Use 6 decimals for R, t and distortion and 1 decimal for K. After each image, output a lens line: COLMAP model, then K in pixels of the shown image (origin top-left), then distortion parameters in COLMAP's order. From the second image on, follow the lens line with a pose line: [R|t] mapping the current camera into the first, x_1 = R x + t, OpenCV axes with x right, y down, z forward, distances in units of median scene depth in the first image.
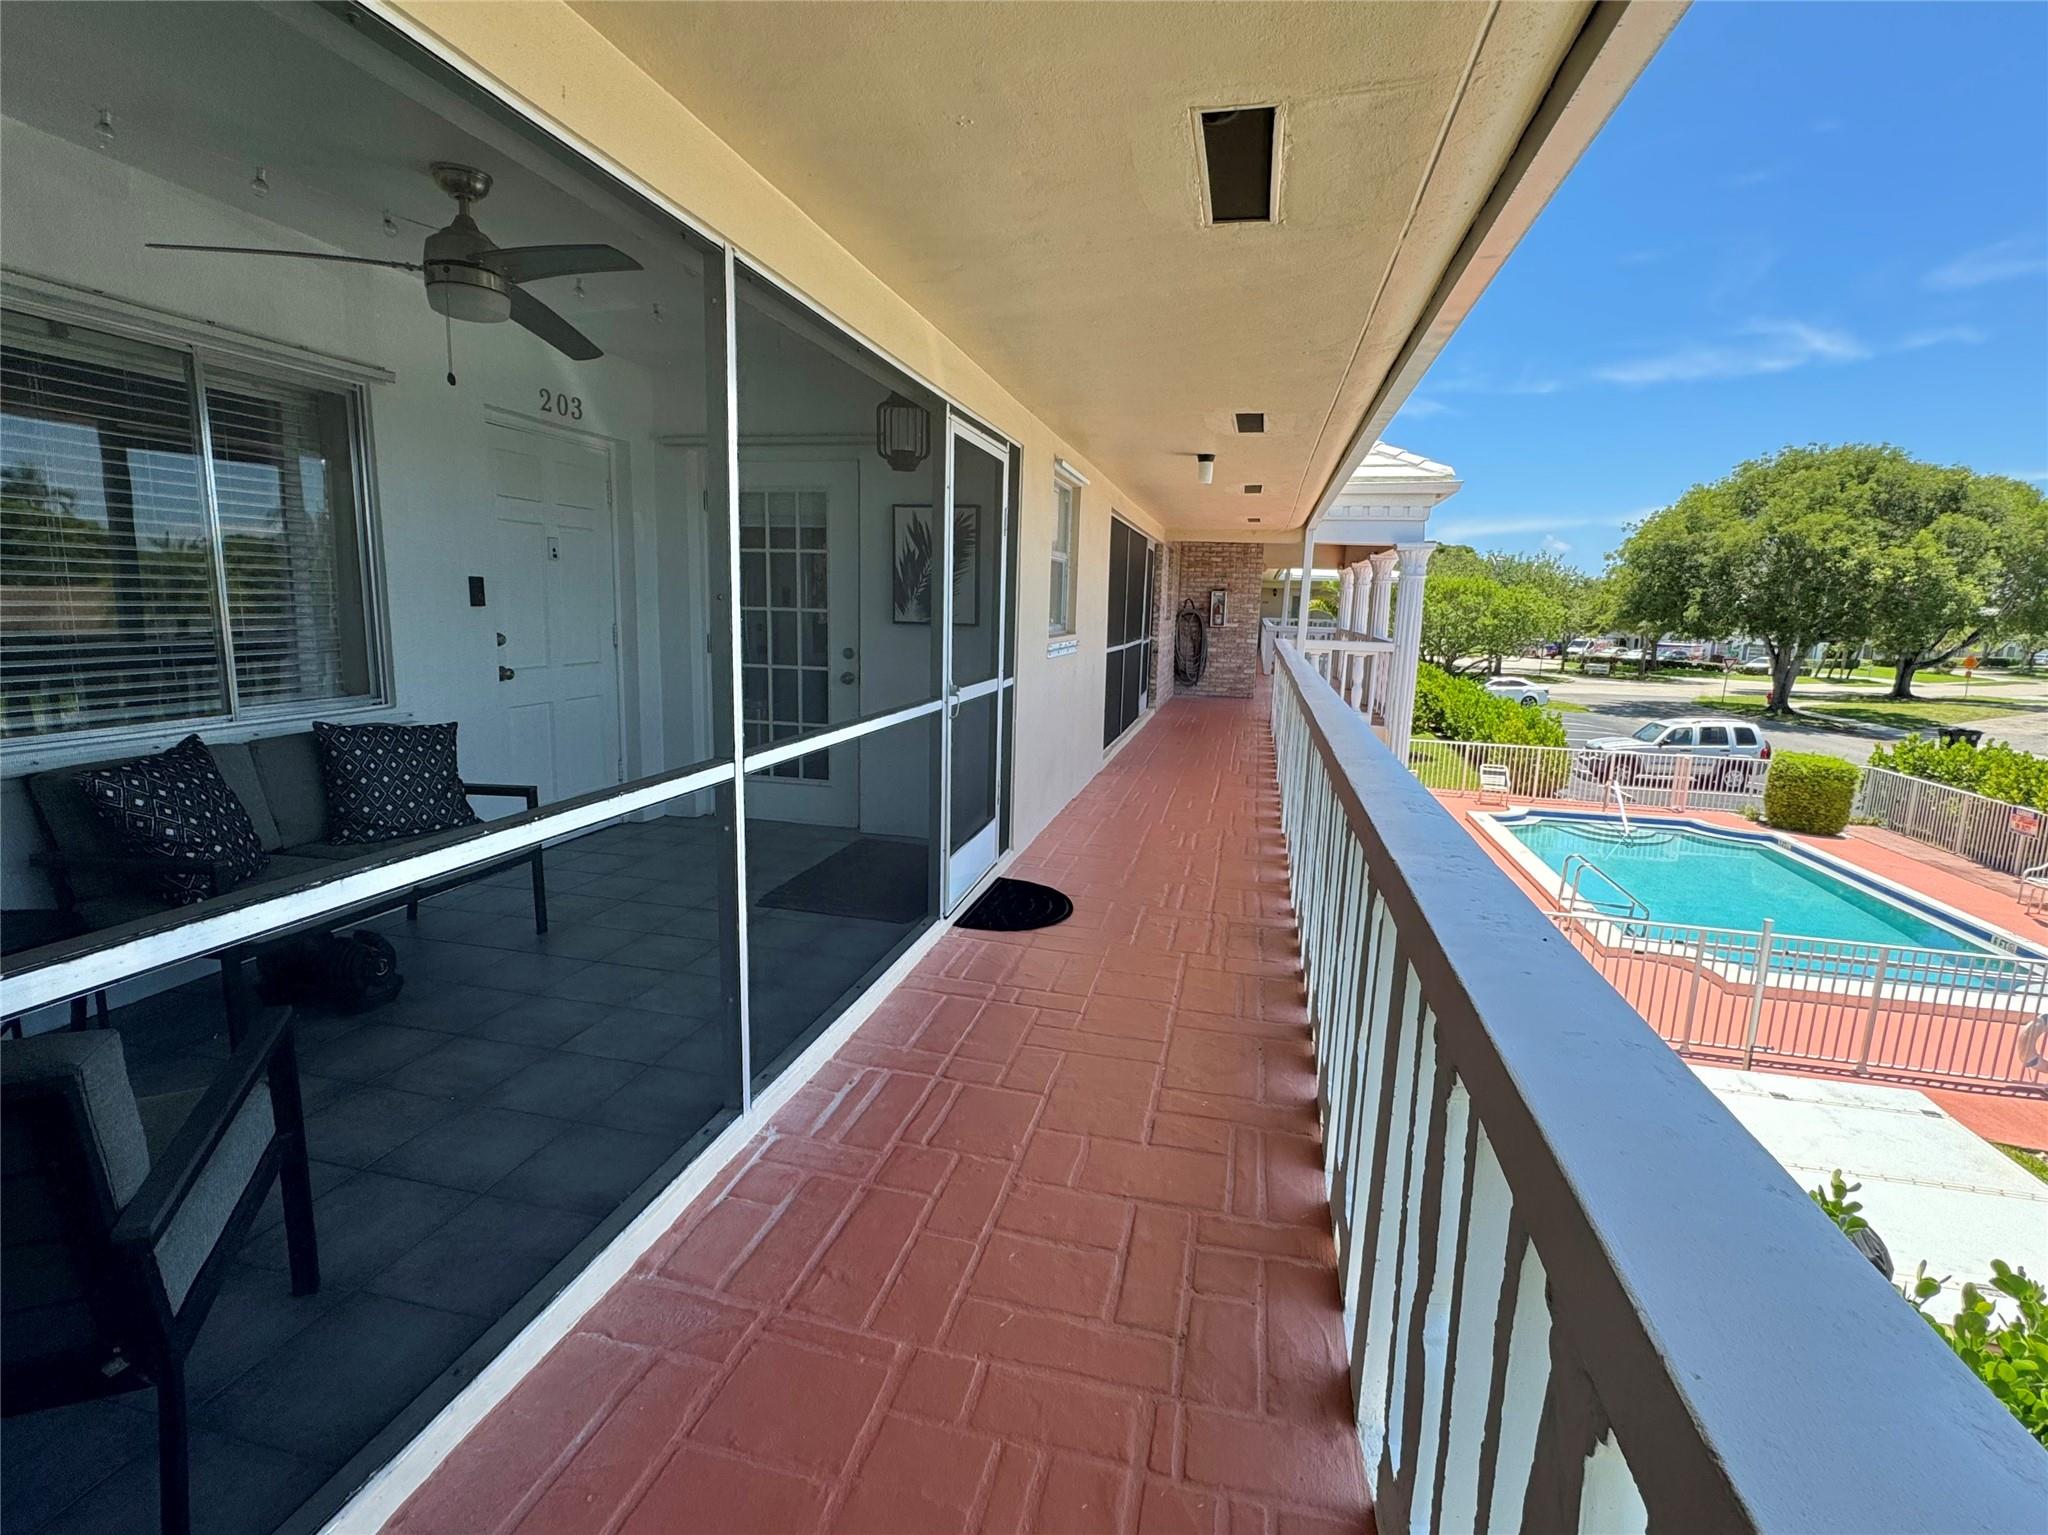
lens RADIAL K [[950.6, 0, 1032.0], [0, 950.6, 772.6], [0, 0, 1]] dist [-0.000060, -0.000903]
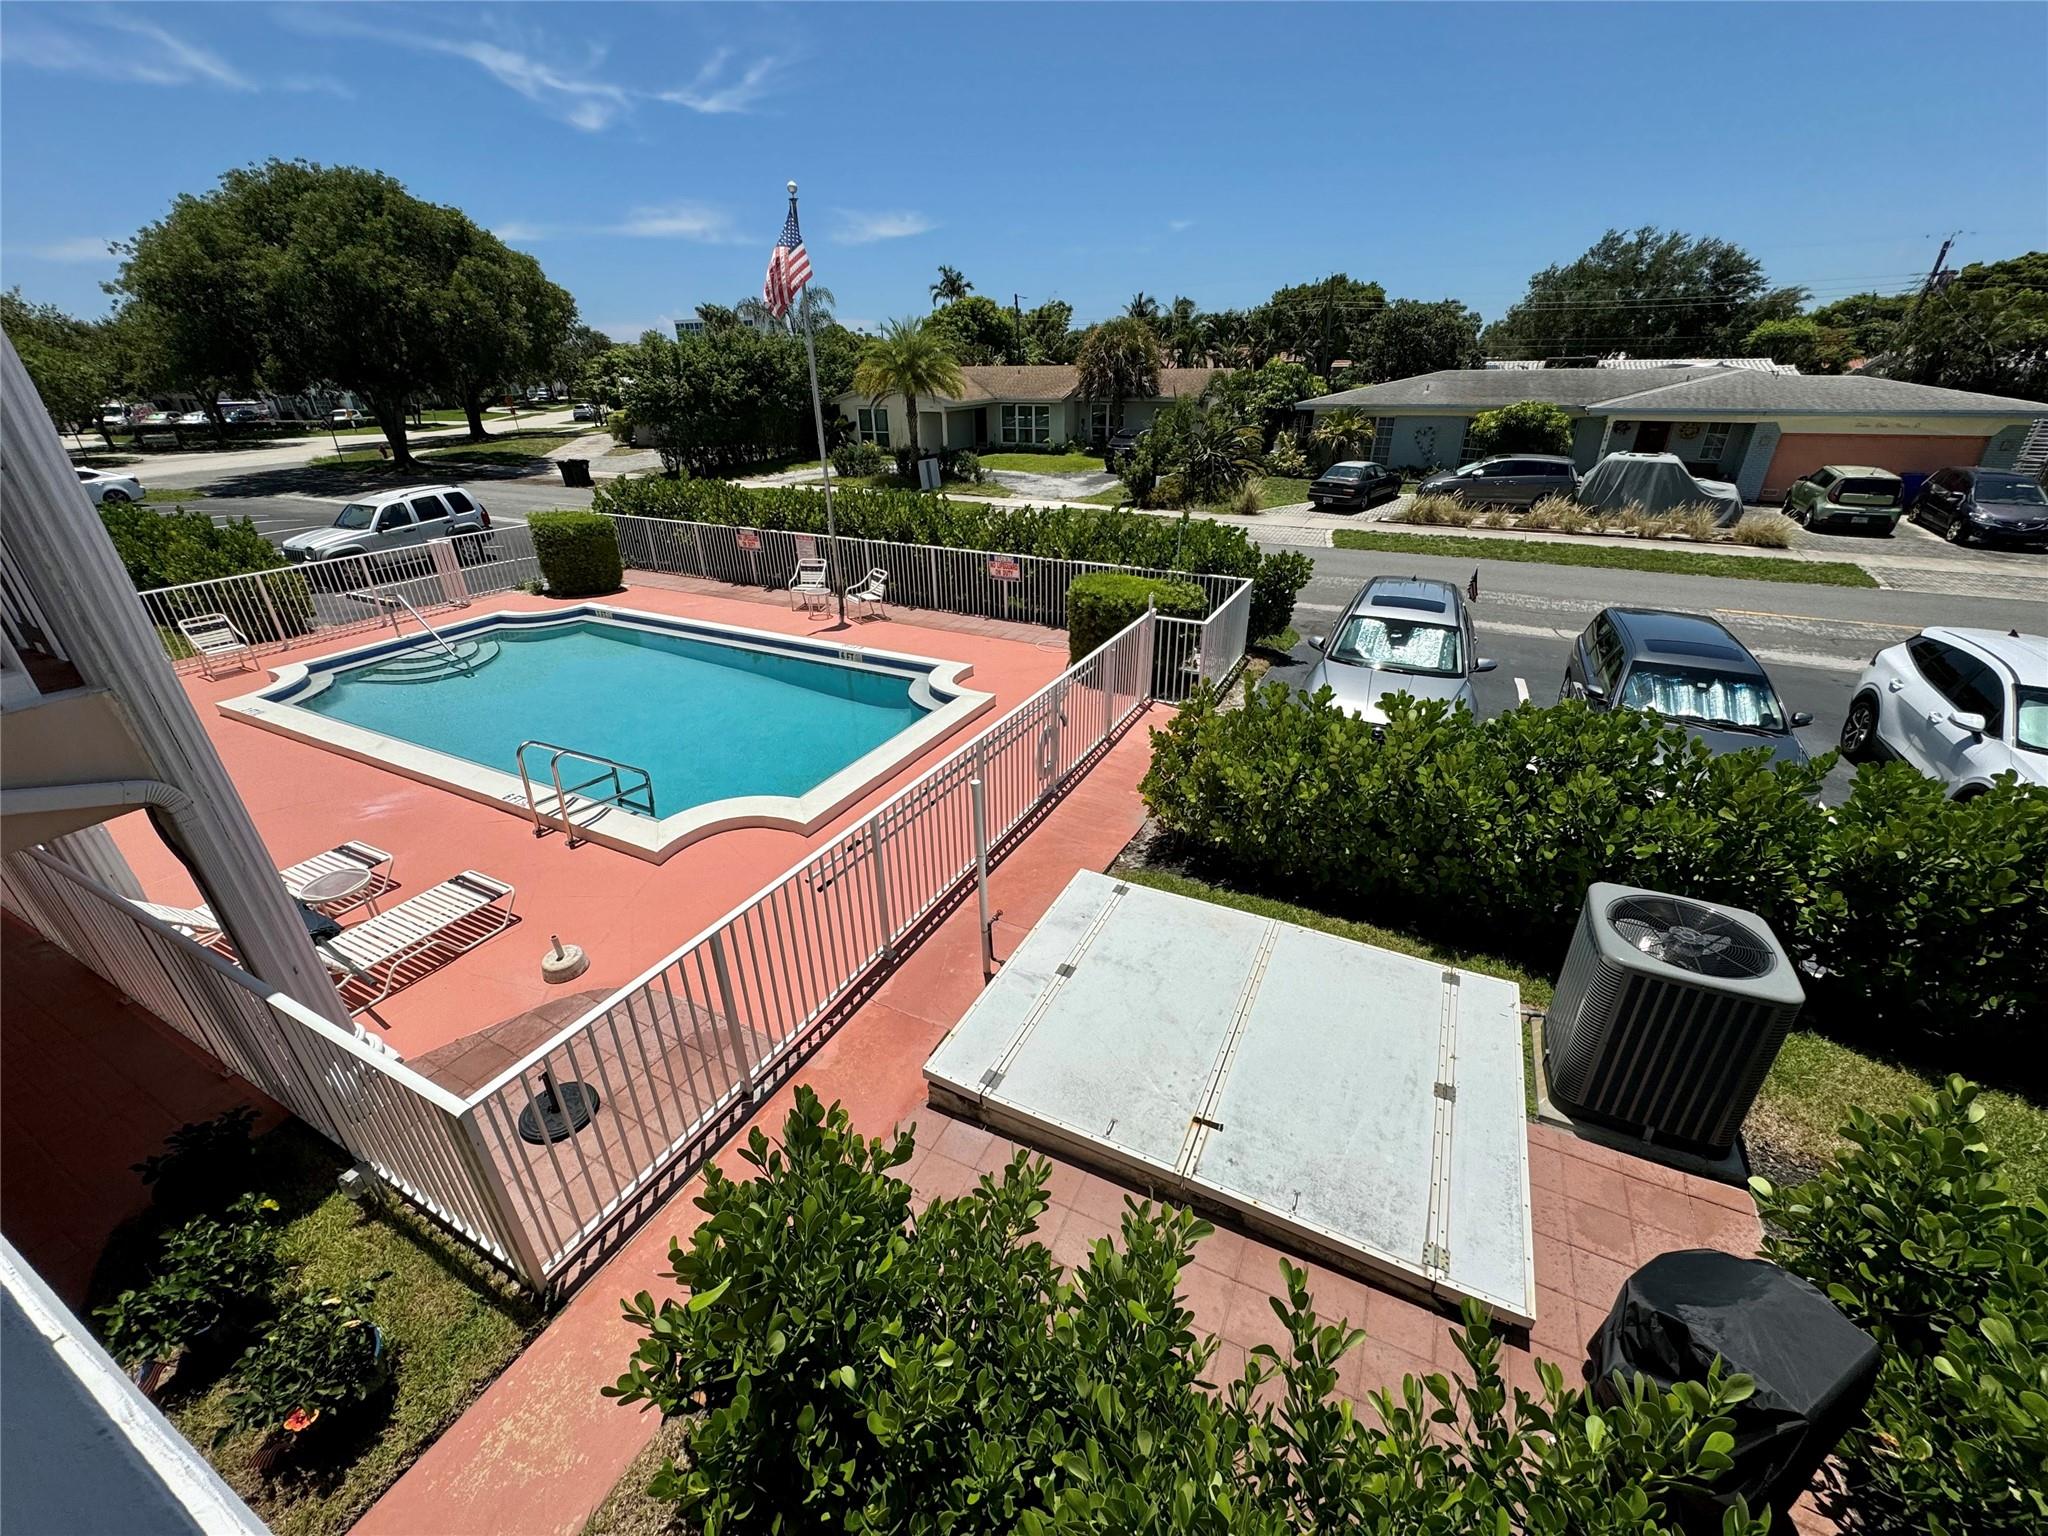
lens RADIAL K [[818.2, 0, 1010.9], [0, 818.2, 760.7], [0, 0, 1]] dist [0.000030, 0.000074]
pose [[0.243194, -0.450049, 0.859251, 0.045574], [0.190068, 0.890784, 0.412770, -0.024198], [-0.951174, 0.062933, 0.302173, 0.153337]]
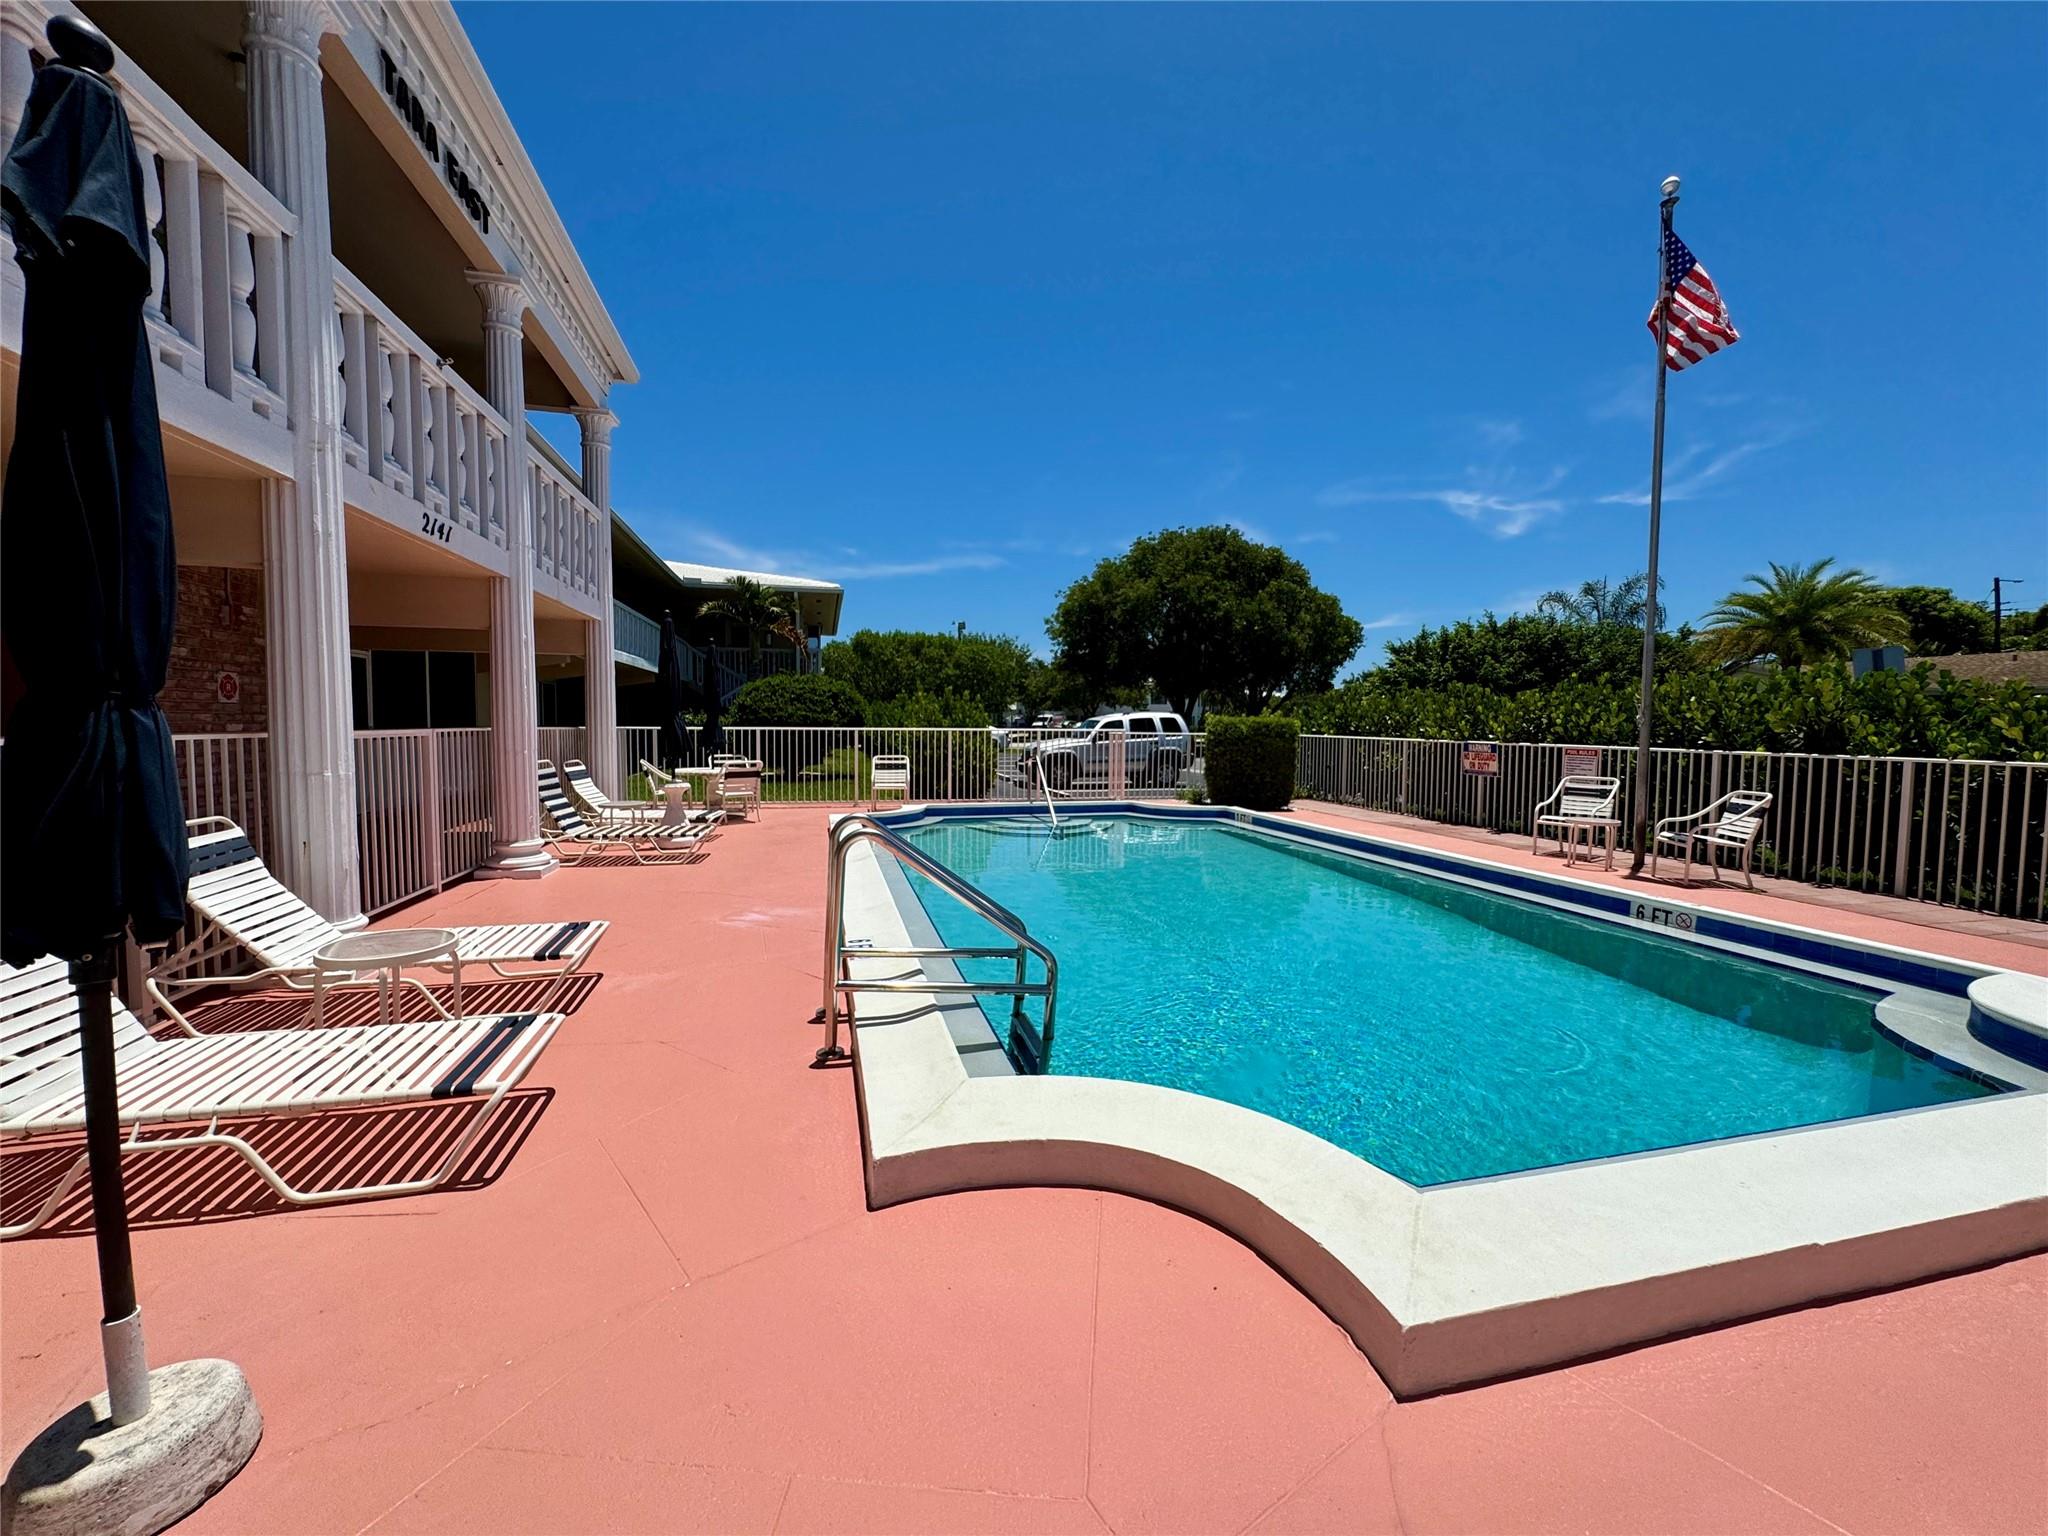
lens RADIAL K [[818.2, 0, 1027.2], [0, 818.2, 772.4], [0, 0, 1]] dist [0.000030, 0.000074]
pose [[0.881383, -0.049453, 0.469807, 0.153657], [0.095713, 0.992573, -0.075081, 0.030741], [-0.462604, 0.111142, 0.879571, 0.225237]]
